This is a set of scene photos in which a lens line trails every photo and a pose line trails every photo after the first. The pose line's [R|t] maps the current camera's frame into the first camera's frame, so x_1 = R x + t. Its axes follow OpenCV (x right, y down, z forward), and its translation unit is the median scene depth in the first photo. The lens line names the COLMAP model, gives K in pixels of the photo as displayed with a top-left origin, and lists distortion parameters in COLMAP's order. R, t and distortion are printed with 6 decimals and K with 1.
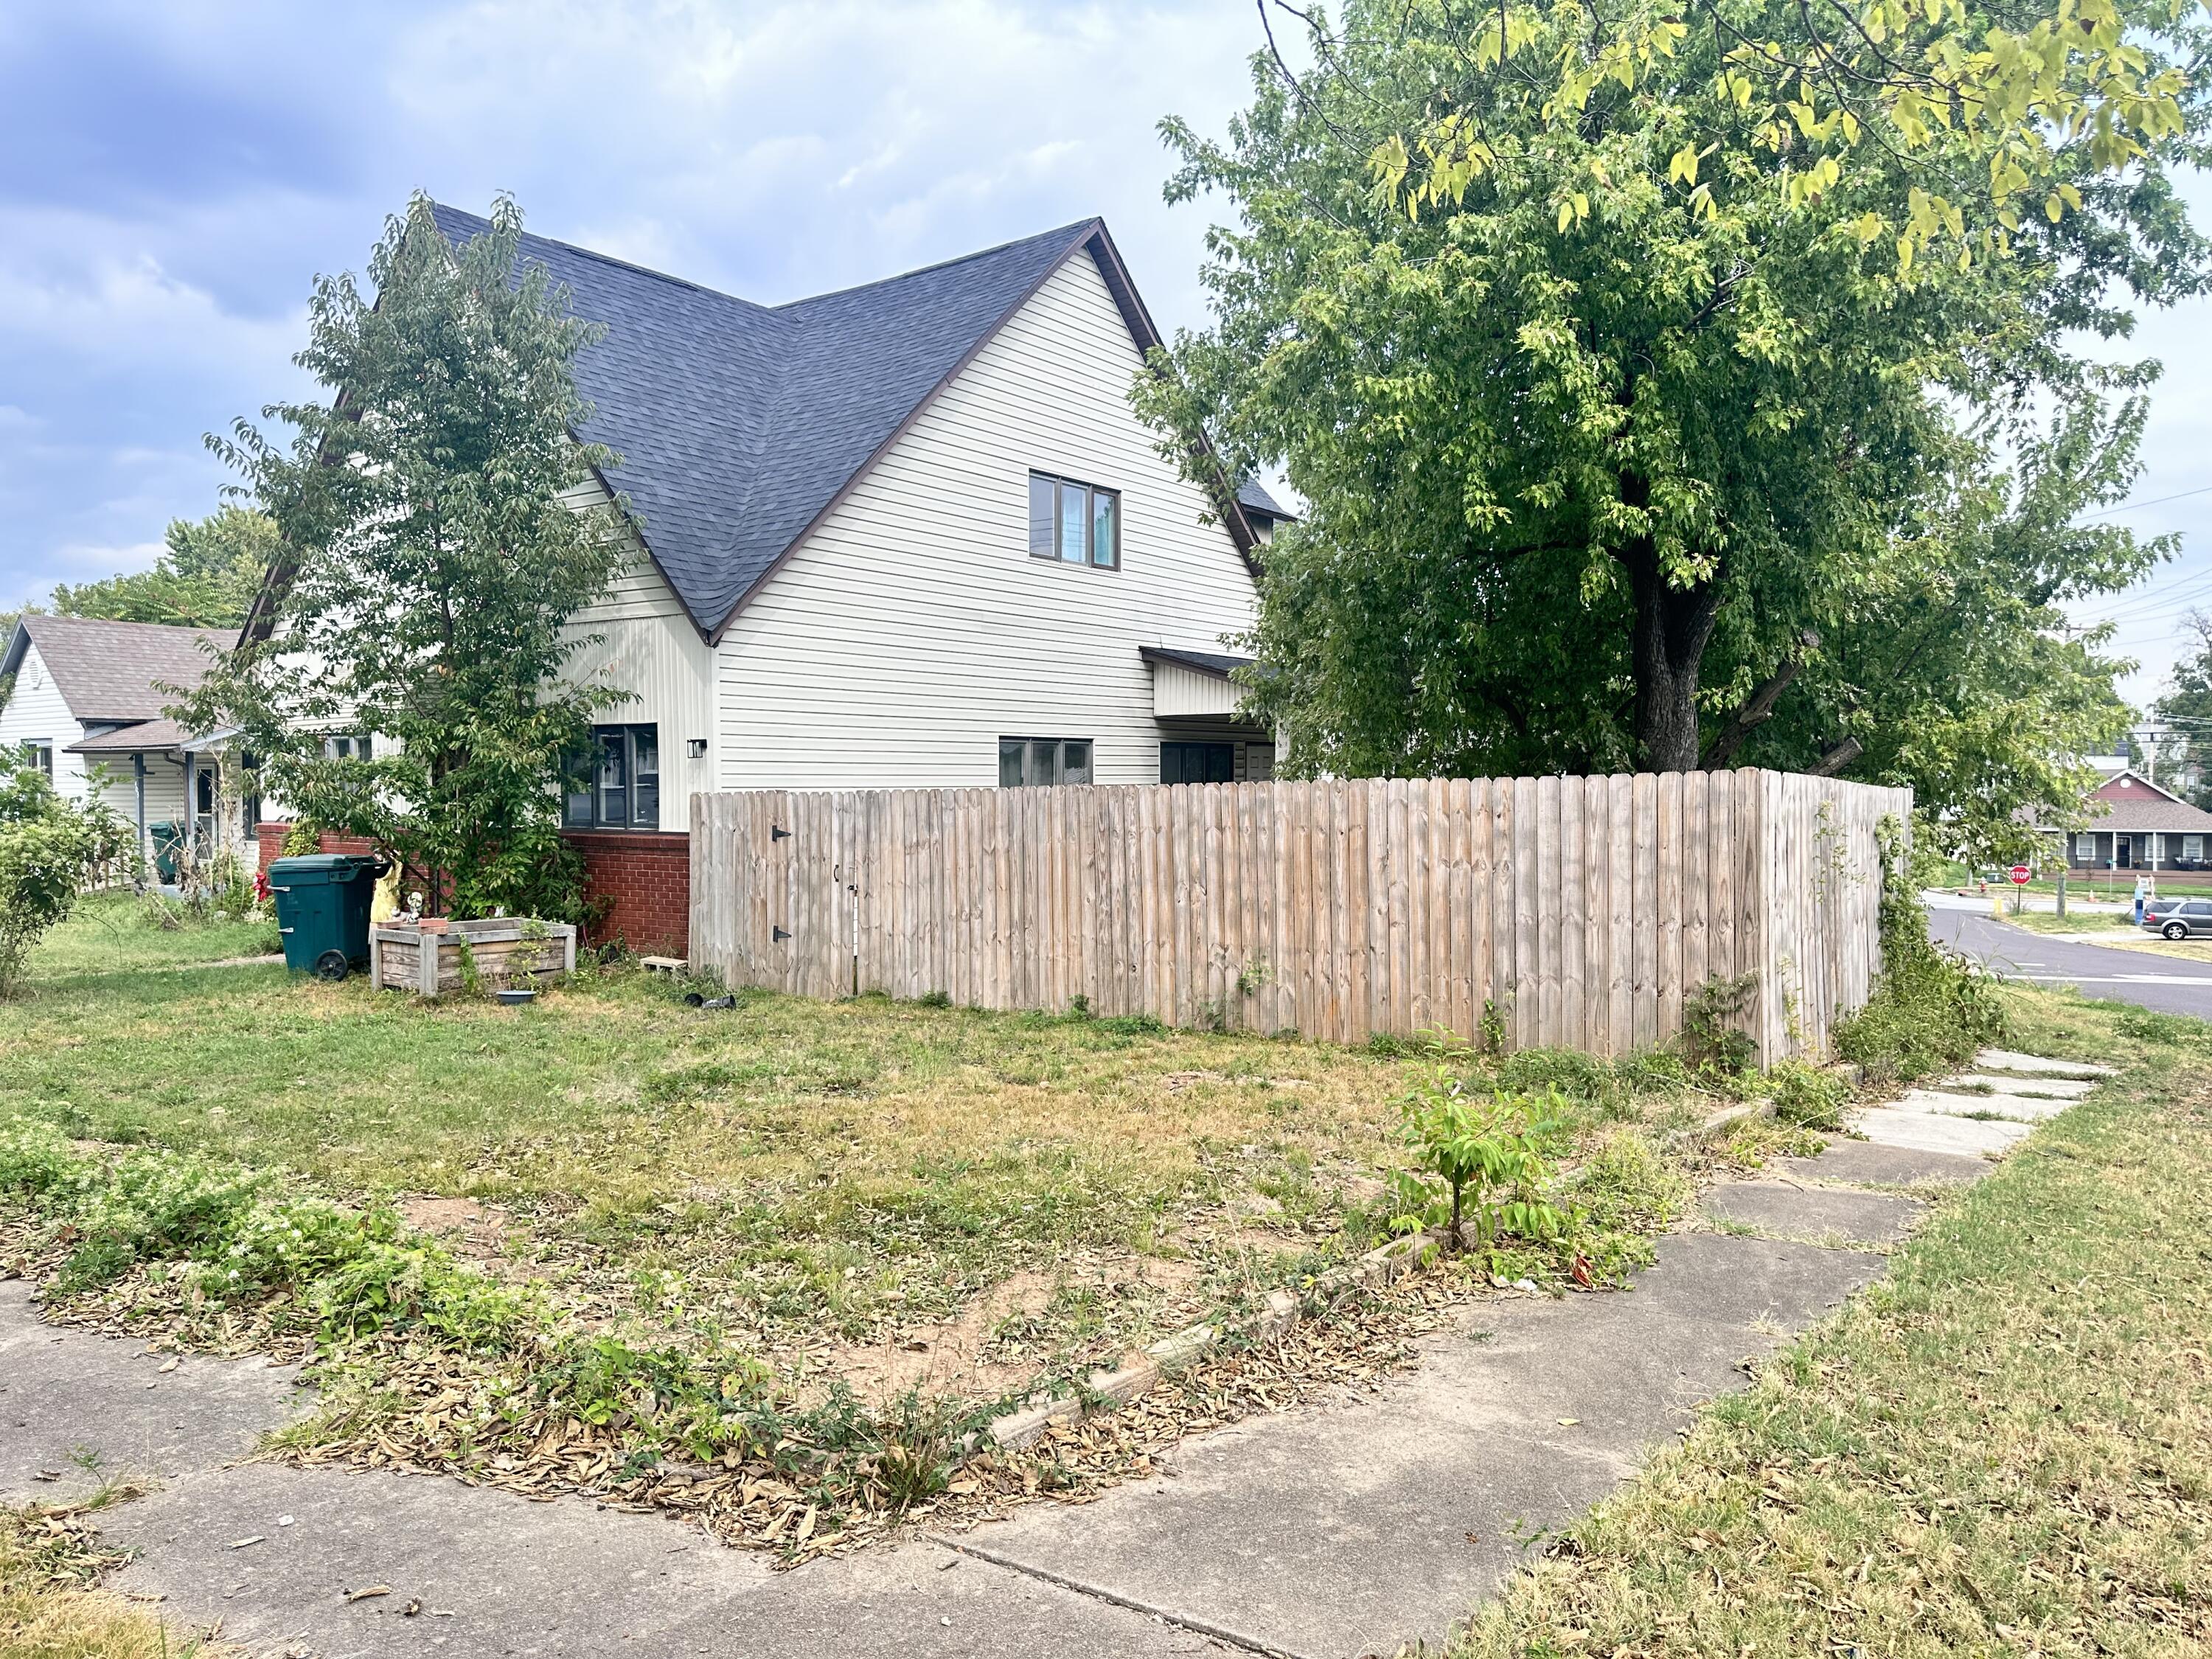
lens RADIAL K [[1580.0, 0, 1105.8], [0, 1580.0, 823.3], [0, 0, 1]] dist [0.045986, -0.052310]
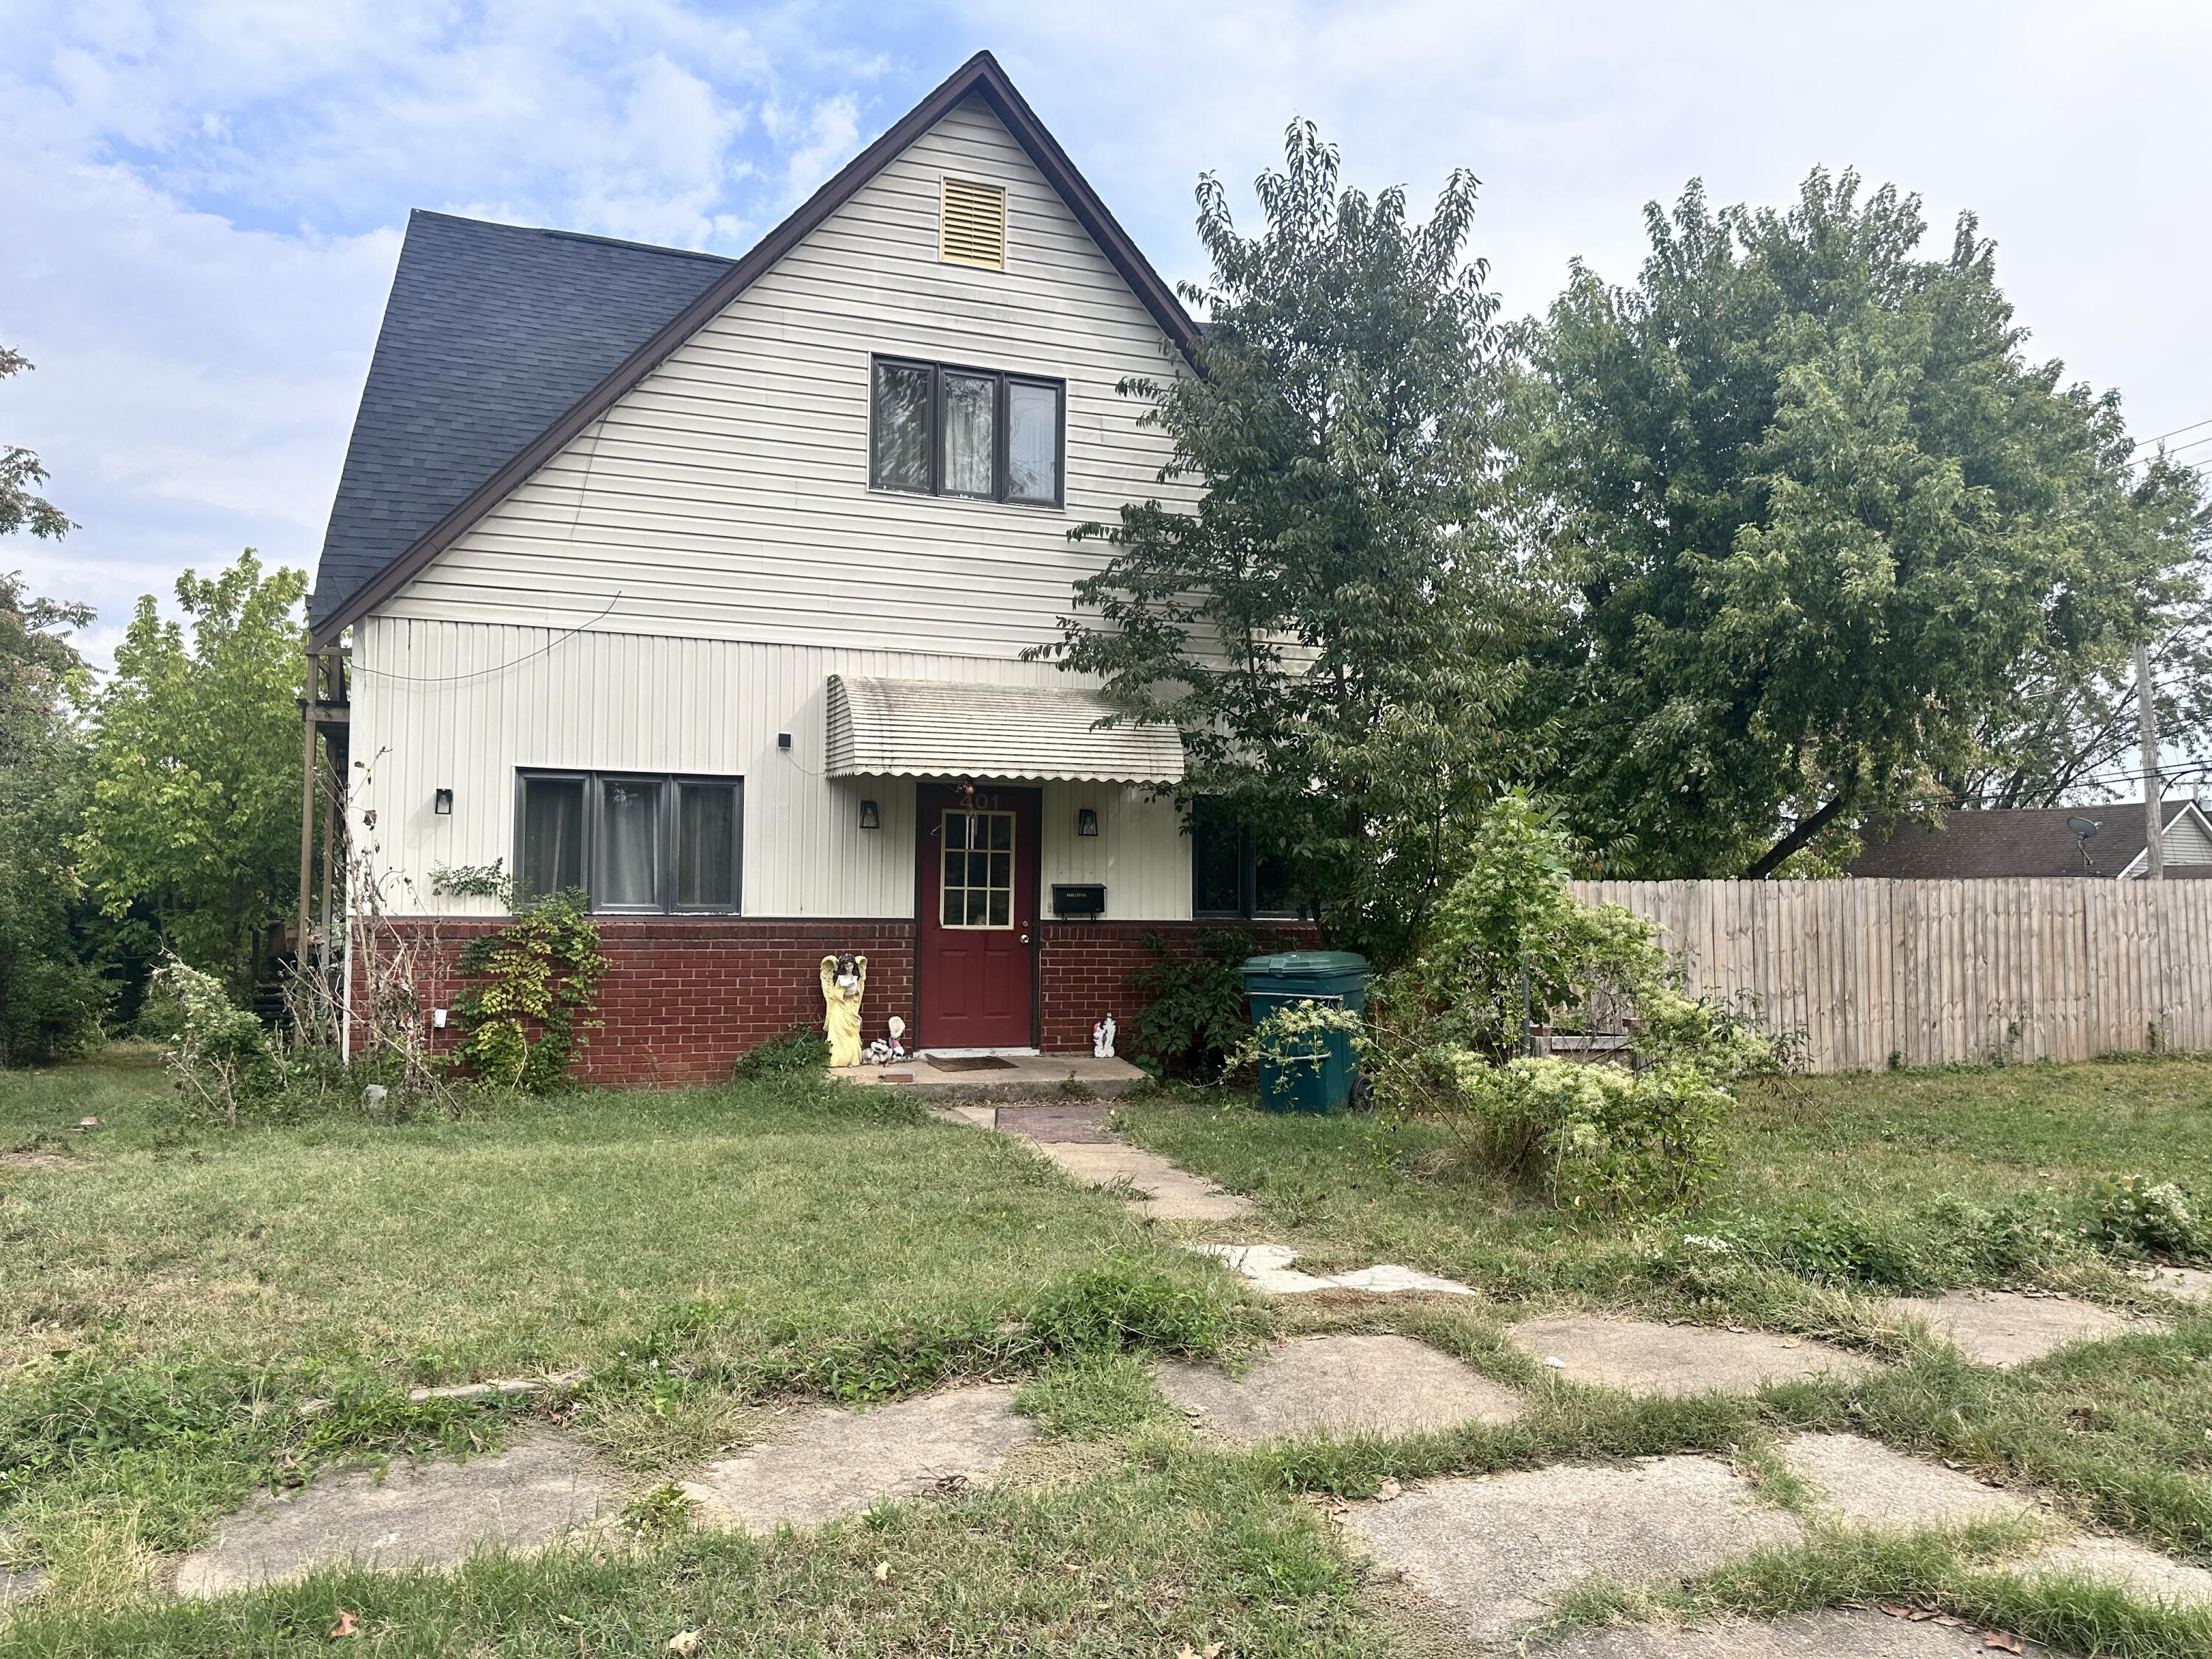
lens RADIAL K [[1580.0, 0, 1104.8], [0, 1580.0, 827.5], [0, 0, 1]] dist [0.045986, -0.052310]
pose [[0.549209, 0.049869, 0.834196, -1.486833], [0.010134, 0.997747, -0.066318, 0.012618], [-0.835624, 0.044876, 0.547466, 0.891974]]
